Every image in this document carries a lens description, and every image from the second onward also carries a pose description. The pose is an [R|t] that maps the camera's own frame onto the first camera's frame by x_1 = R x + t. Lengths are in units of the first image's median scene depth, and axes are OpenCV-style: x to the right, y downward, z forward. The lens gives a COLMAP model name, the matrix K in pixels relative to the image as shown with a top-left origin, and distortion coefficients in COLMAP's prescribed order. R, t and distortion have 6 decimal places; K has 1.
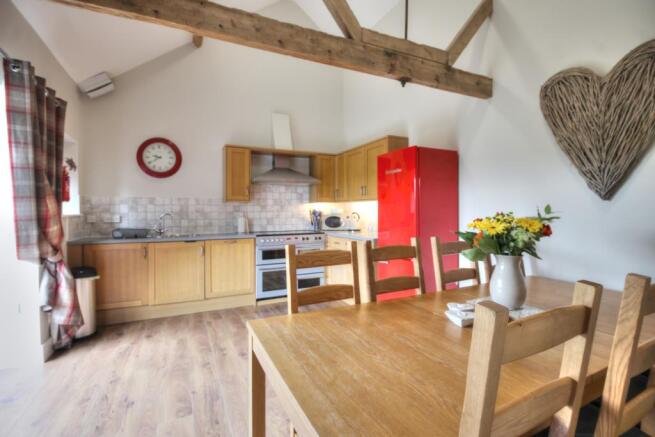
lens RADIAL K [[307.1, 0, 329.7], [0, 307.1, 216.4], [0, 0, 1]] dist [-0.002050, -0.000733]
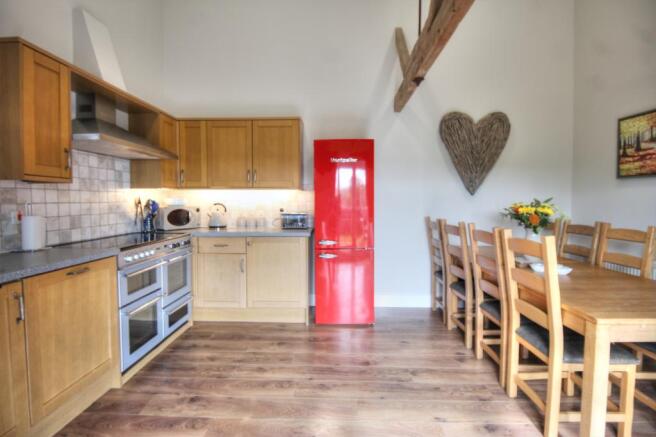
lens RADIAL K [[307.6, 0, 329.7], [0, 307.6, 215.7], [0, 0, 1]] dist [-0.002050, -0.000733]
pose [[0.463405, -0.040641, 0.885214, -0.459424], [0.016897, 0.999171, 0.037027, -0.005513], [-0.885985, -0.002201, 0.463708, 0.400854]]
